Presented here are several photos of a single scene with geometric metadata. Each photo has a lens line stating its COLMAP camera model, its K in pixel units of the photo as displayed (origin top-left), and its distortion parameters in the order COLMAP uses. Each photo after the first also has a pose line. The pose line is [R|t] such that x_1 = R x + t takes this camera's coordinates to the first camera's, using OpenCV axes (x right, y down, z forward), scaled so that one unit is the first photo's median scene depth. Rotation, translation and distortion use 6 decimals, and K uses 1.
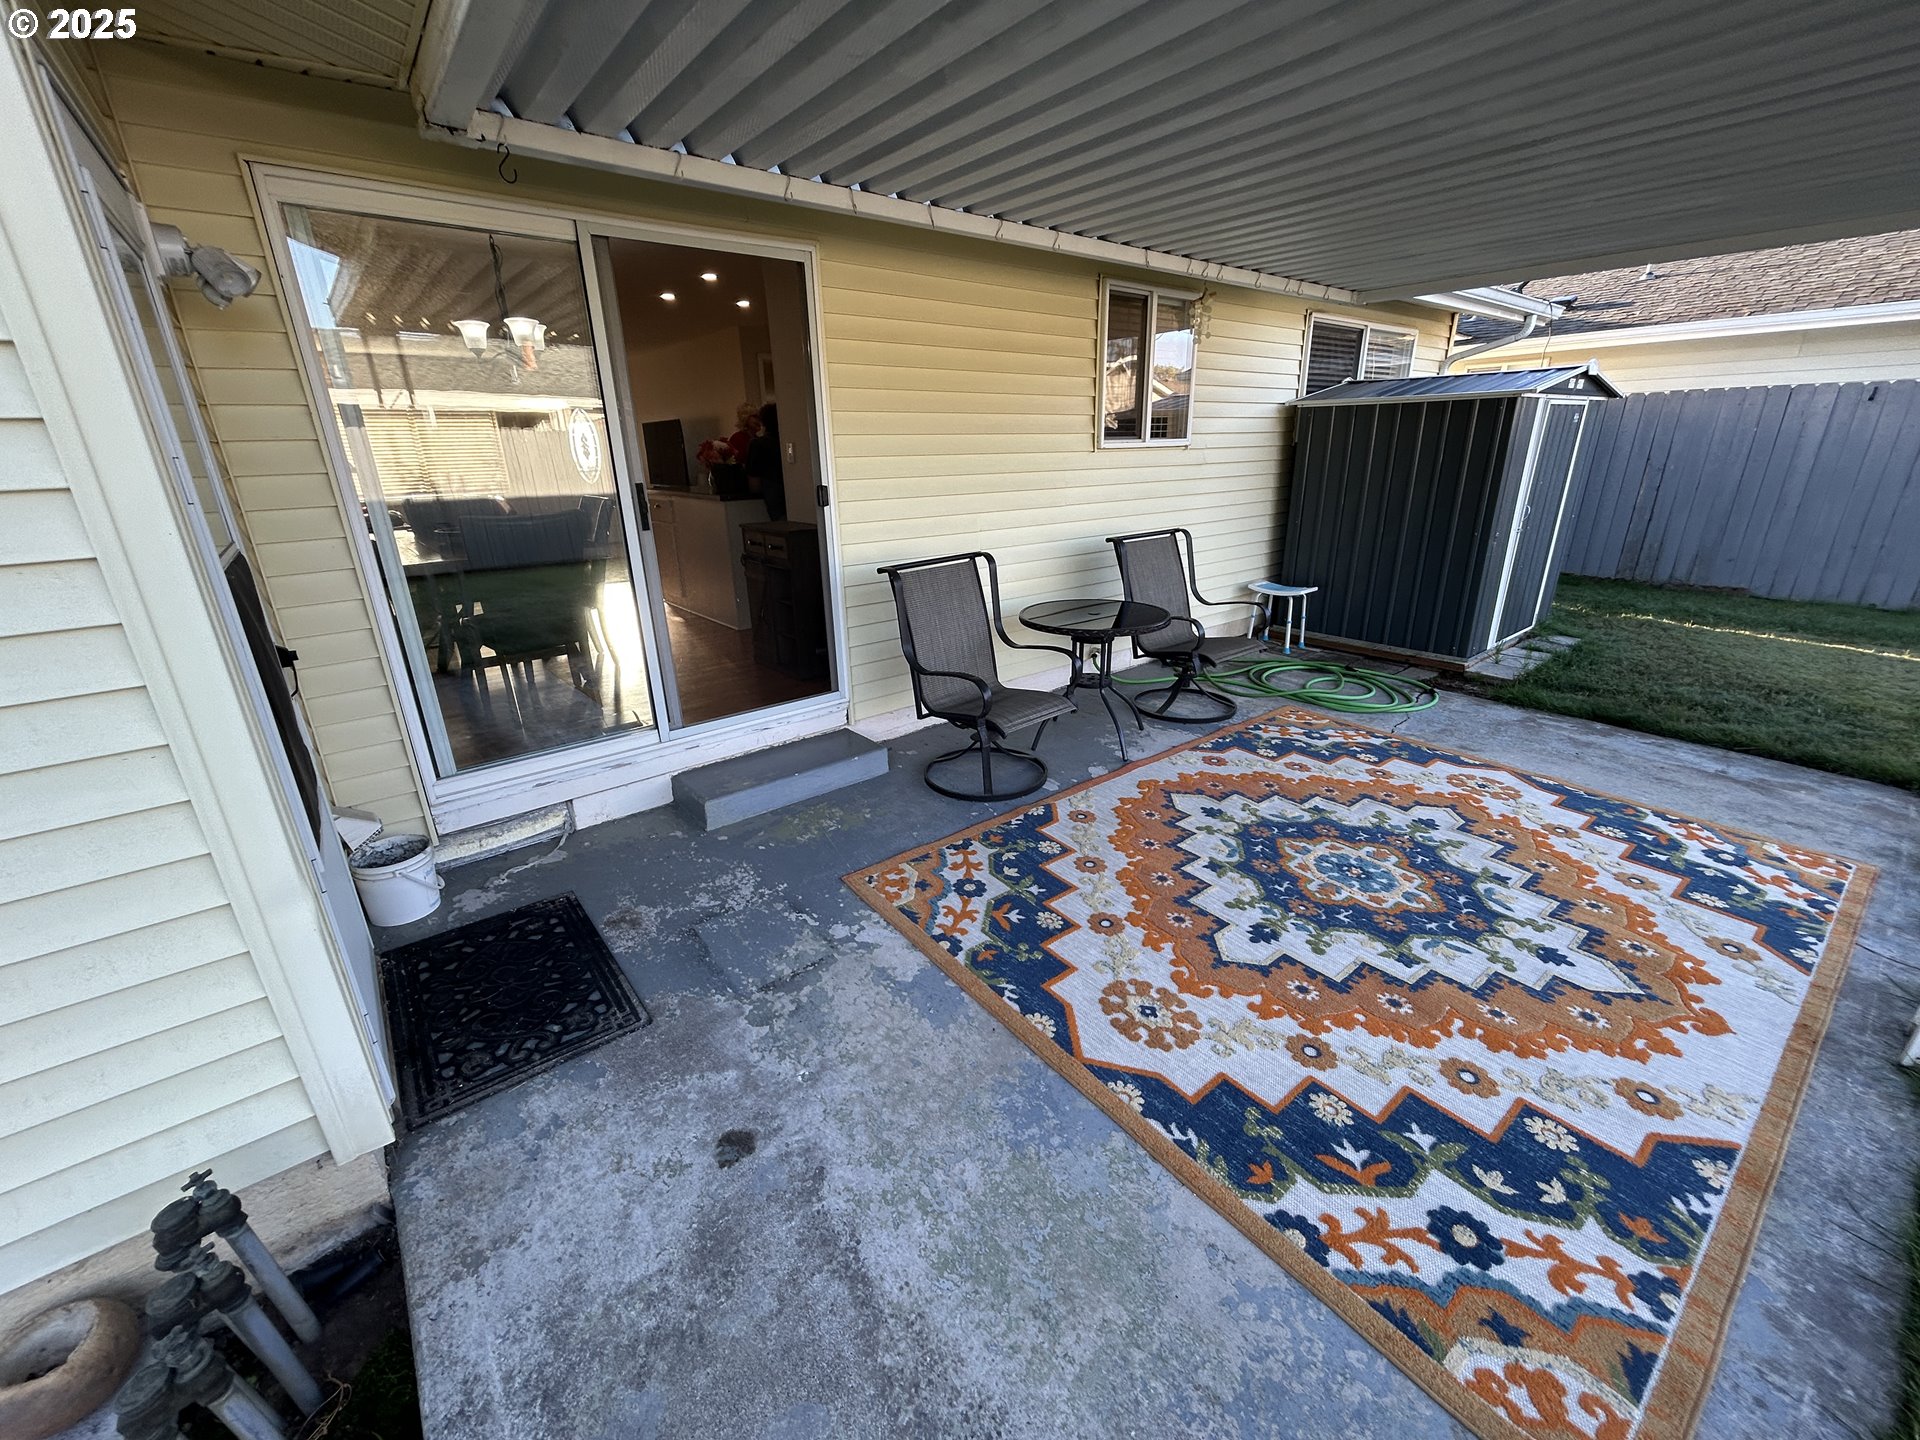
lens RADIAL K [[772.7, 0, 960.0], [0, 772.7, 720.0], [0, 0, 1]] dist [-0.008360, 0.004094]
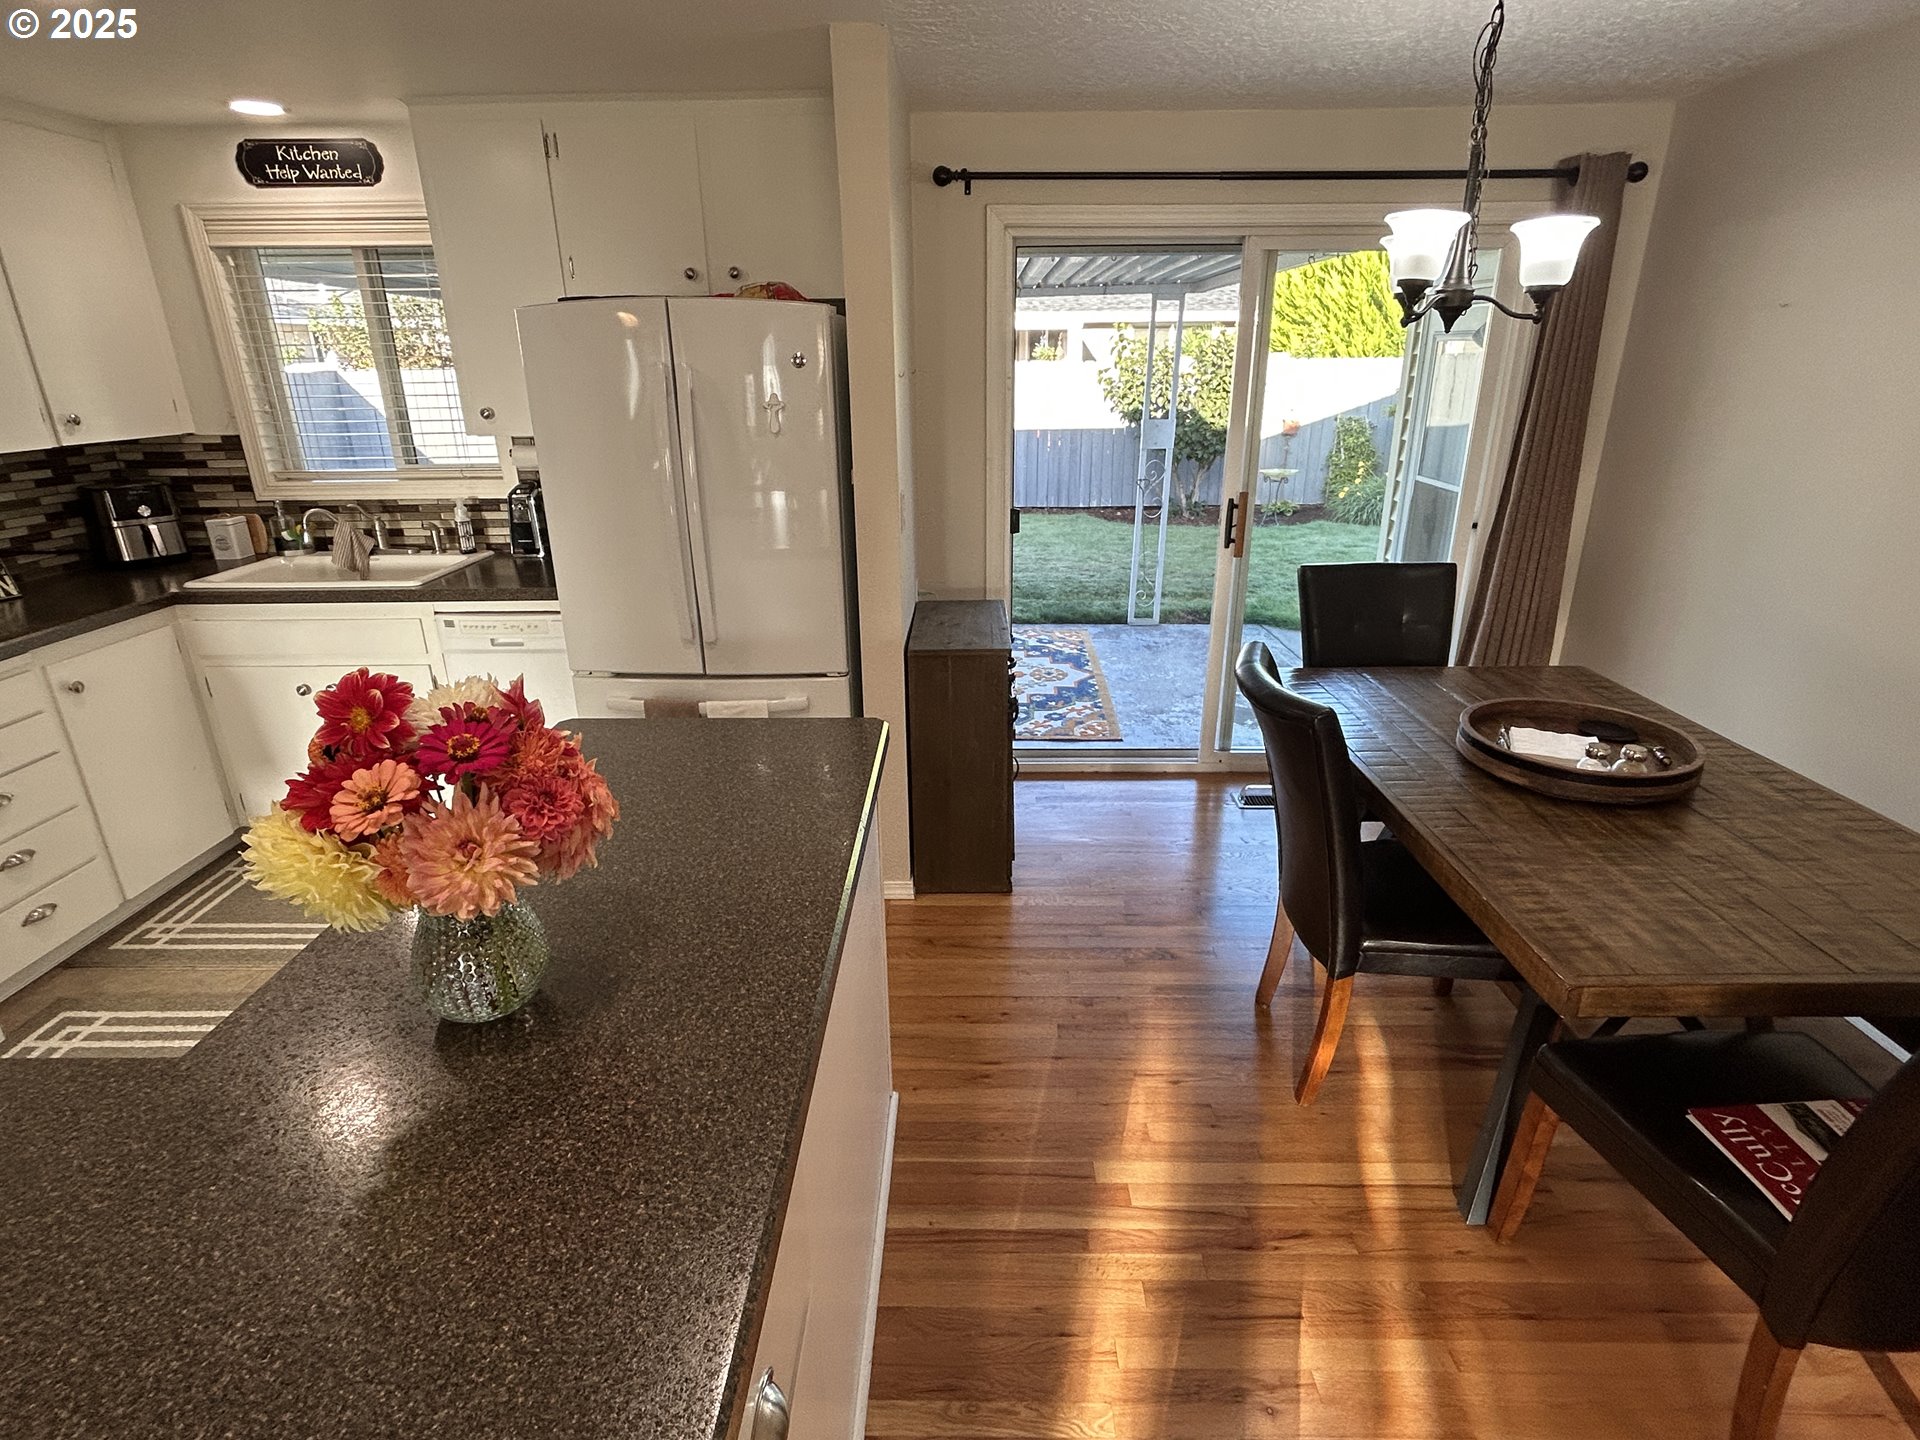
lens RADIAL K [[982.3, 0, 957.6], [0, 982.3, 726.5], [0, 0, 1]] dist [-0.003367, 0.000504]
pose [[-0.768526, -0.198663, 0.608194, -0.945712], [0.237362, 0.794213, 0.559361, -0.833314], [-0.594160, 0.574246, -0.563219, 2.039648]]
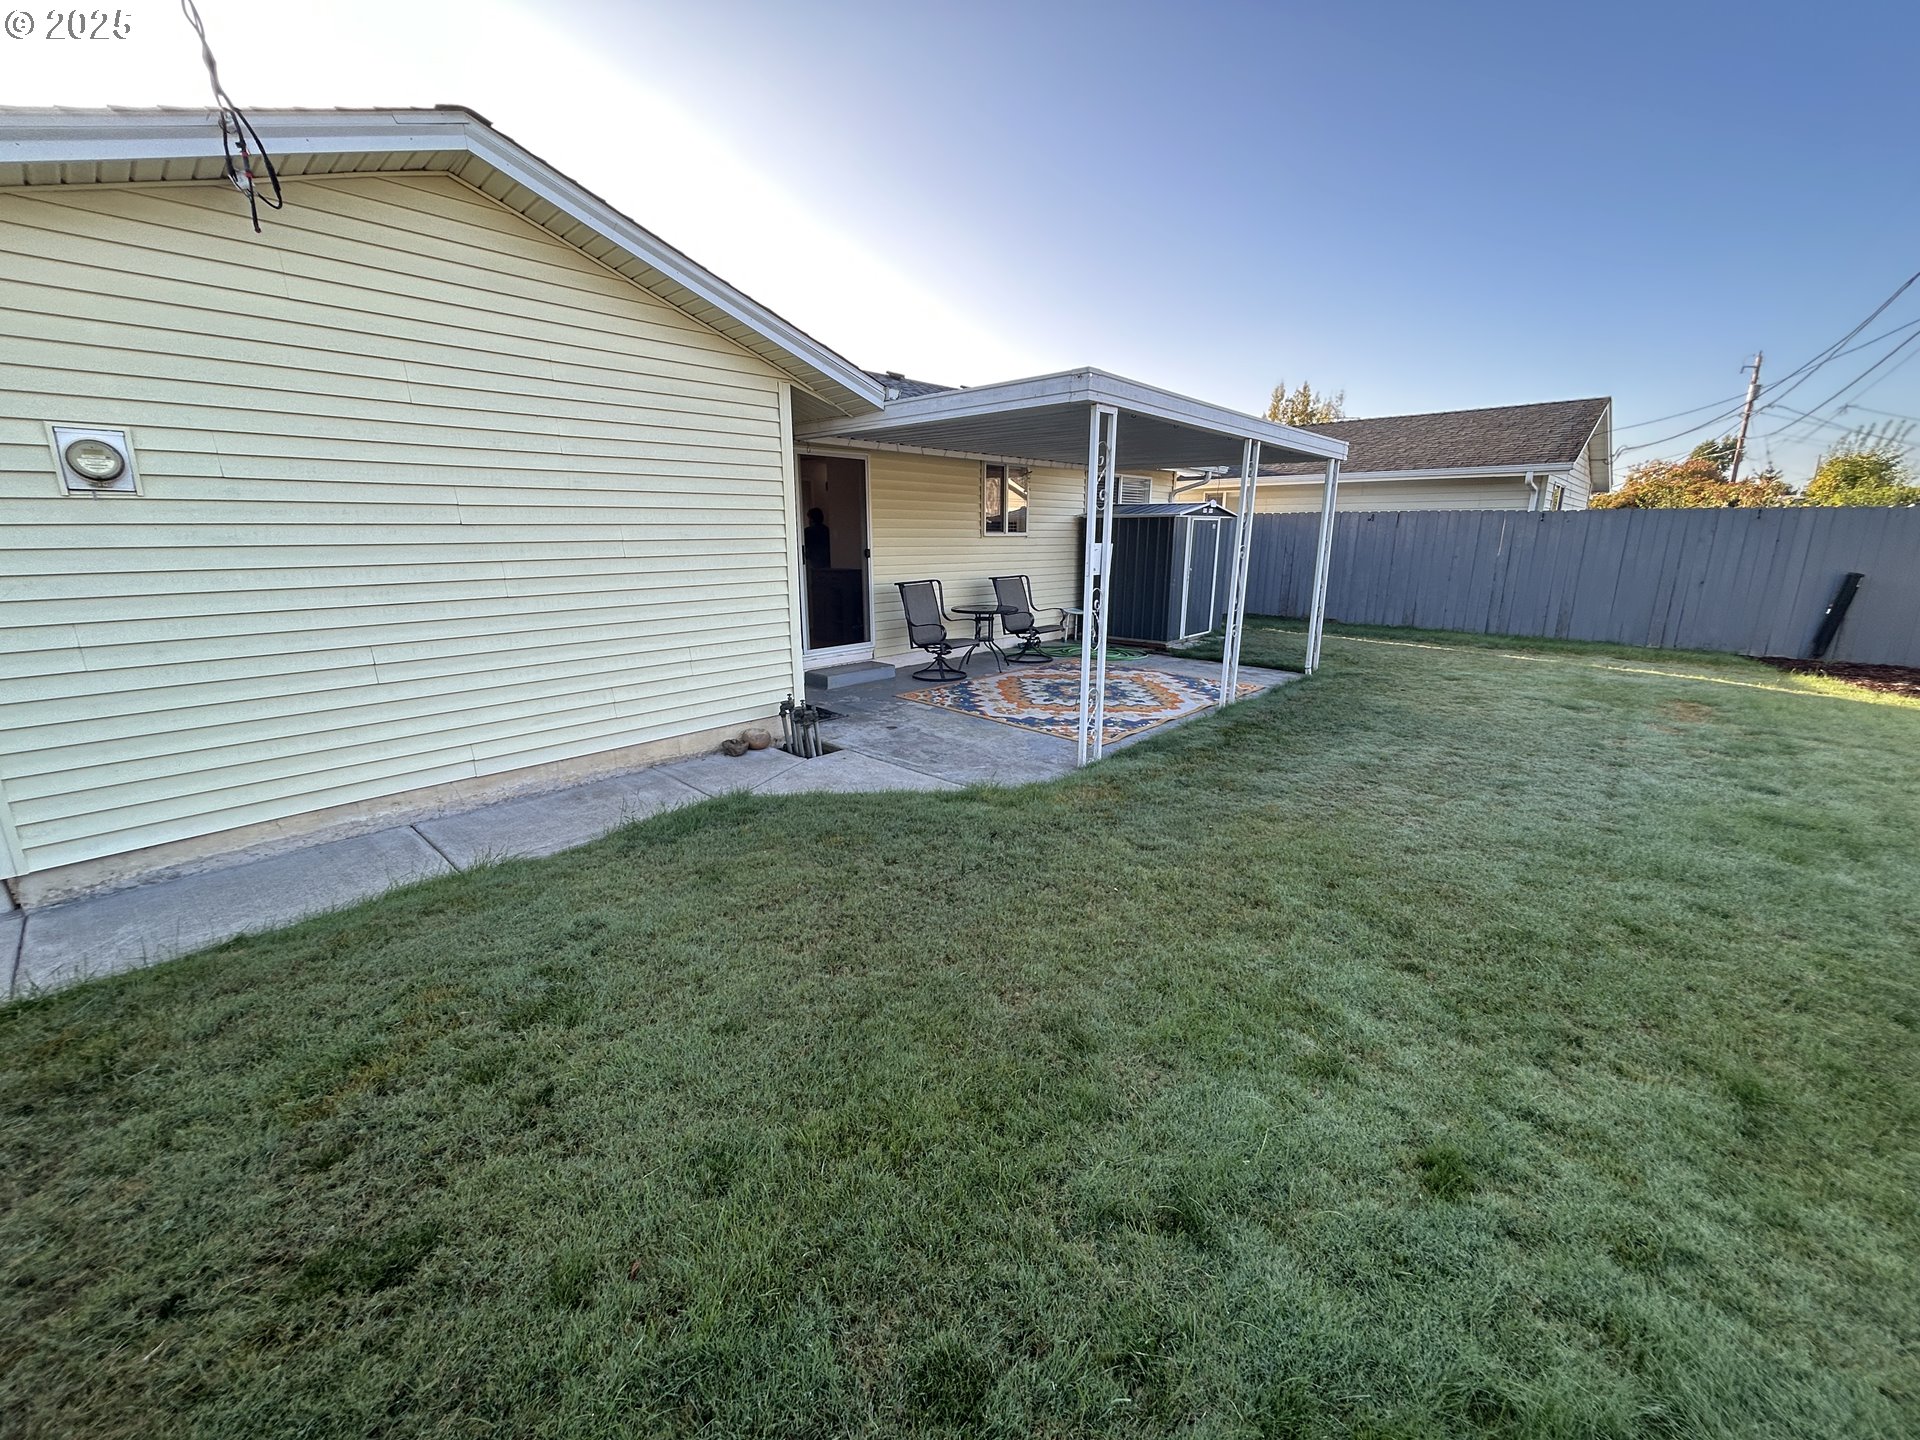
lens RADIAL K [[772.7, 0, 960.0], [0, 772.7, 720.0], [0, 0, 1]] dist [-0.008360, 0.004094]
pose [[0.988582, -0.014266, 0.150006, -0.299064], [0.030019, 0.994199, -0.103281, 0.521763], [-0.147662, 0.106605, 0.983276, -1.453111]]
